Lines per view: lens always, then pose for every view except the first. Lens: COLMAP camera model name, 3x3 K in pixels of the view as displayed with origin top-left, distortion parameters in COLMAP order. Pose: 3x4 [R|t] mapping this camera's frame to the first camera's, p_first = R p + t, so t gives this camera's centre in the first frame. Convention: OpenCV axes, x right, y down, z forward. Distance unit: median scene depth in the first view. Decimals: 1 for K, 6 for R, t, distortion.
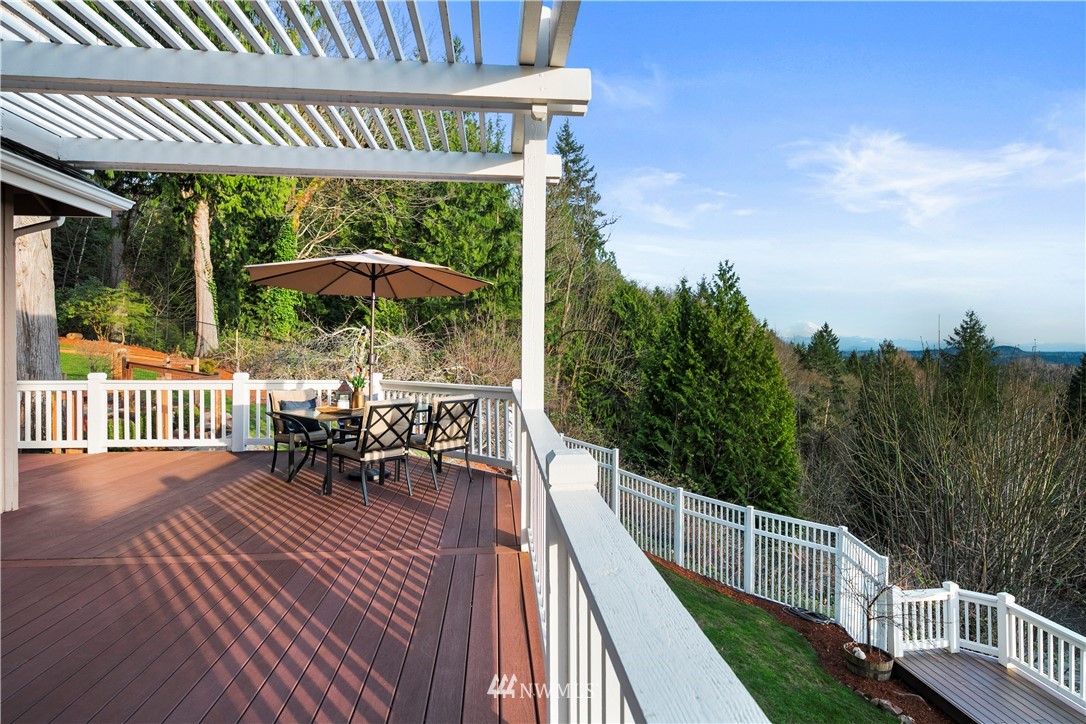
lens RADIAL K [[532.1, 0, 539.2], [0, 532.1, 351.0], [0, 0, 1]] dist [-0.008320, 0.000838]
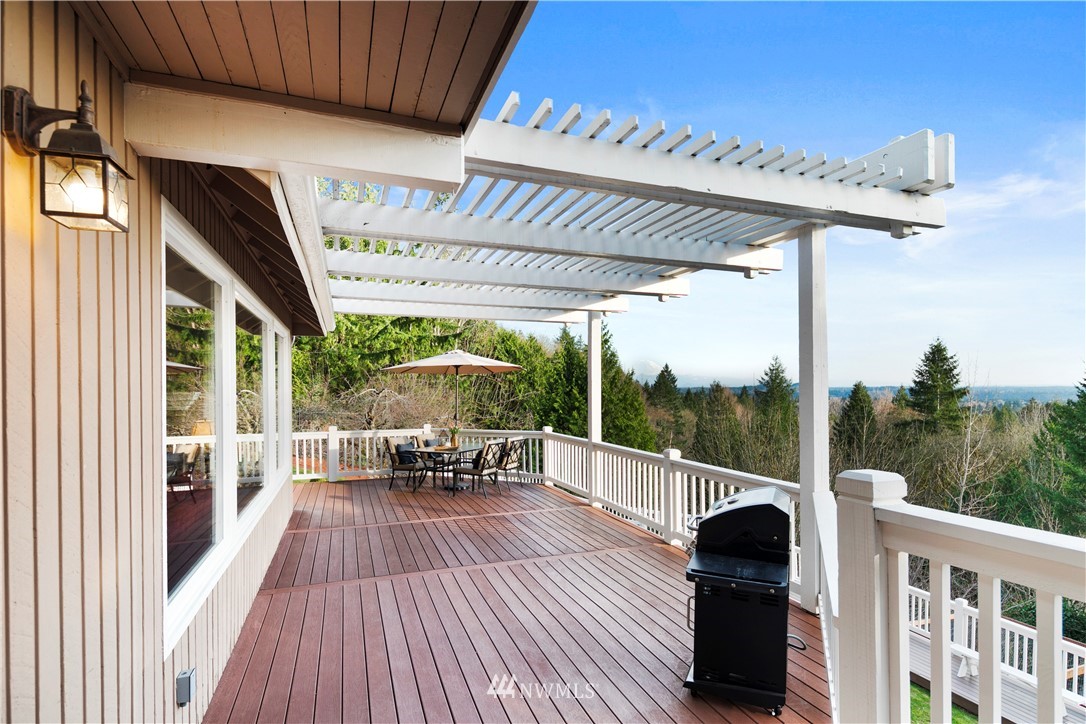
lens RADIAL K [[532.1, 0, 536.8], [0, 532.1, 392.3], [0, 0, 1]] dist [-0.008320, 0.000838]
pose [[0.966459, -0.011470, 0.256564, -0.110114], [0.010277, 0.999929, 0.005991, -0.015059], [-0.256614, -0.003154, 0.966509, -0.144394]]
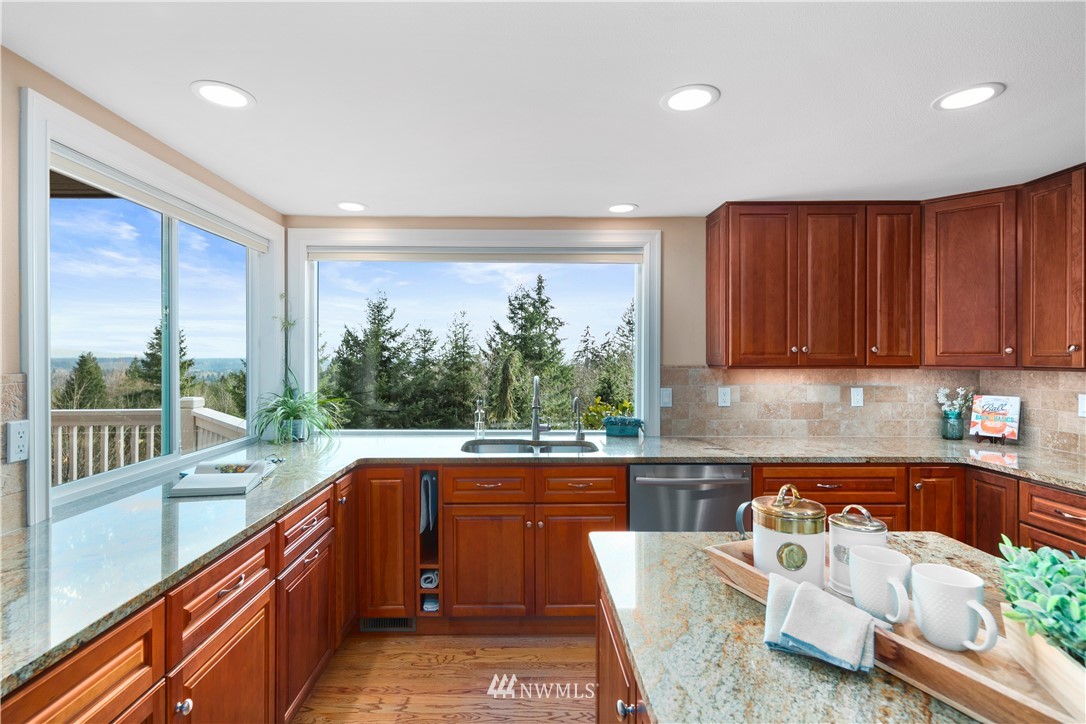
lens RADIAL K [[532.1, 0, 539.6], [0, 532.1, 359.6], [0, 0, 1]] dist [-0.008320, 0.000838]
pose [[0.065567, -0.007268, 0.997822, -0.207575], [0.001760, 0.999973, 0.007168, -0.017658], [-0.997847, 0.001287, 0.065578, -0.290740]]
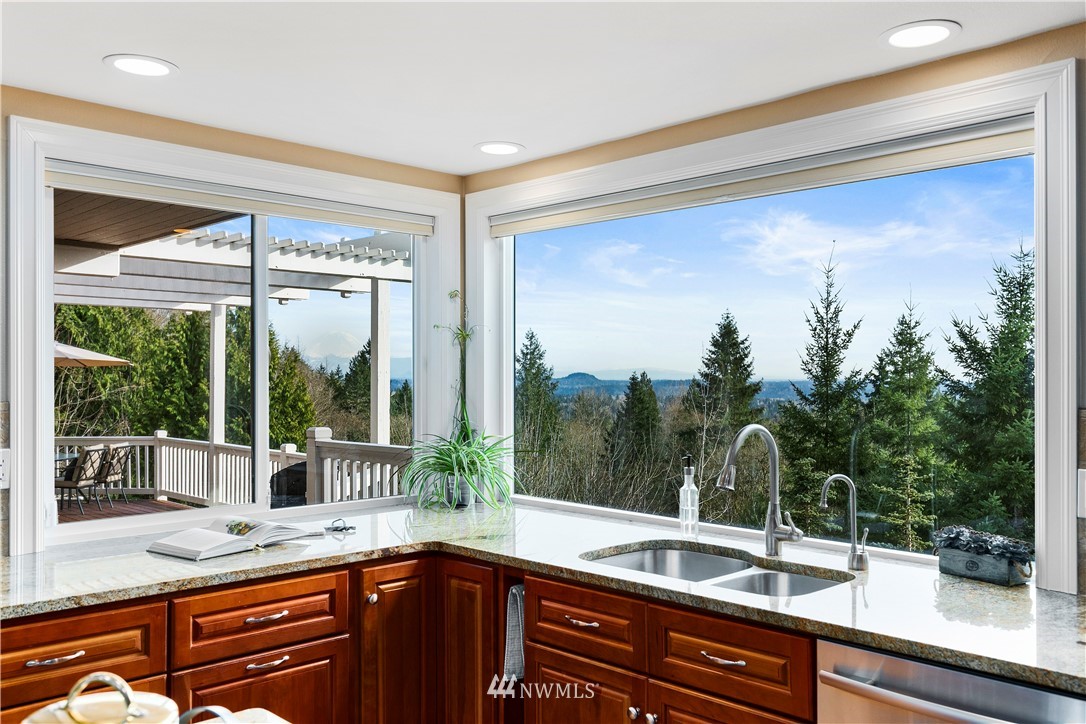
lens RADIAL K [[930.4, 0, 536.8], [0, 930.4, 369.5], [0, 0, 1]] dist [-0.005322, 0.002923]
pose [[0.783128, 0.003395, 0.621851, -0.172251], [0.003526, 0.999945, -0.009900, -0.018153], [-0.621850, 0.009946, 0.783073, -0.345096]]
